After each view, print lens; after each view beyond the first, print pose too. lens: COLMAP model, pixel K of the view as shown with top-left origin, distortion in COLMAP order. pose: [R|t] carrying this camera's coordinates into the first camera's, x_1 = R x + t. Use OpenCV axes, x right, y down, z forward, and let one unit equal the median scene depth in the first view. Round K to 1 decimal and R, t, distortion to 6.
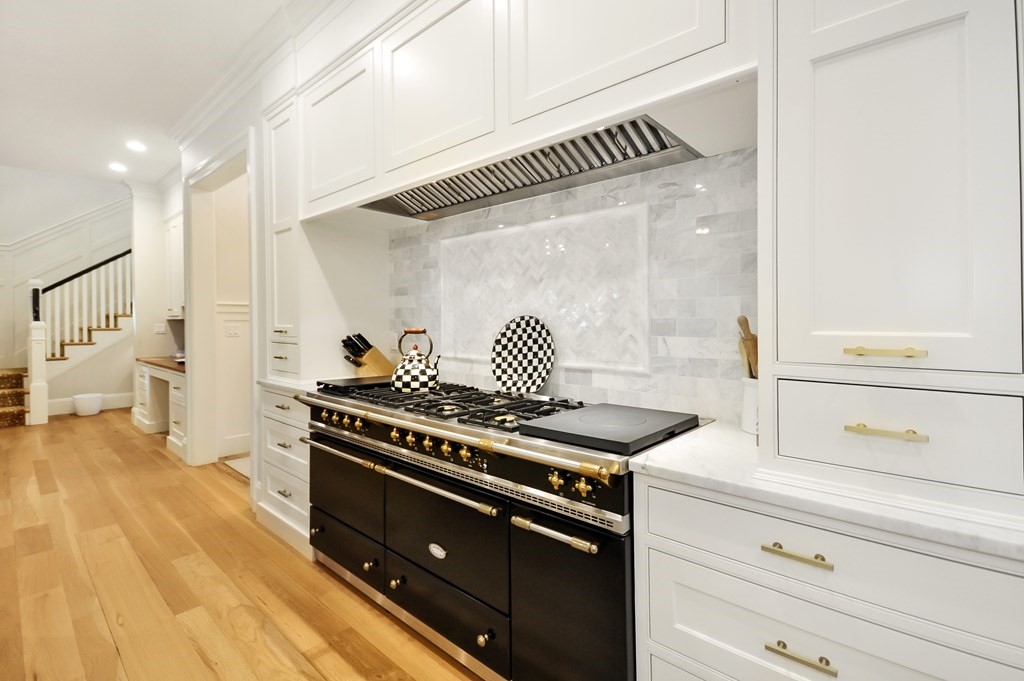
lens RADIAL K [[476.0, 0, 511.6], [0, 476.0, 331.4], [0, 0, 1]] dist [-0.001648, -0.000054]
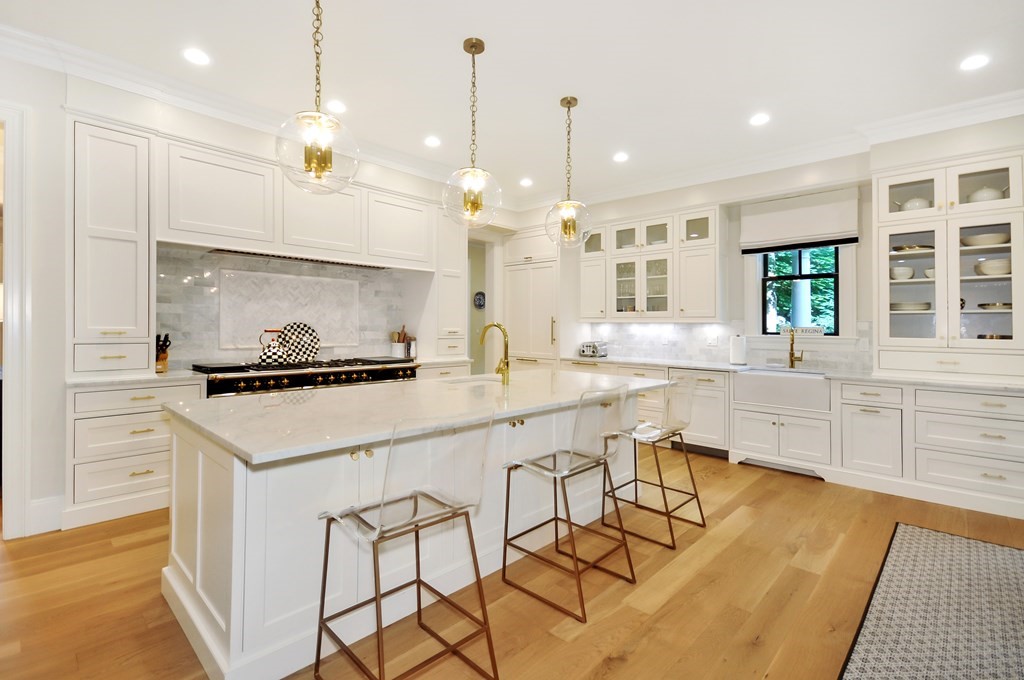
lens RADIAL K [[476.0, 0, 509.0], [0, 476.0, 333.9], [0, 0, 1]] dist [-0.001648, -0.000054]
pose [[0.022484, -0.002563, 0.999744, -1.908953], [0.023158, 0.999730, 0.002042, 0.030702], [-0.999479, 0.023106, 0.022538, 0.095685]]
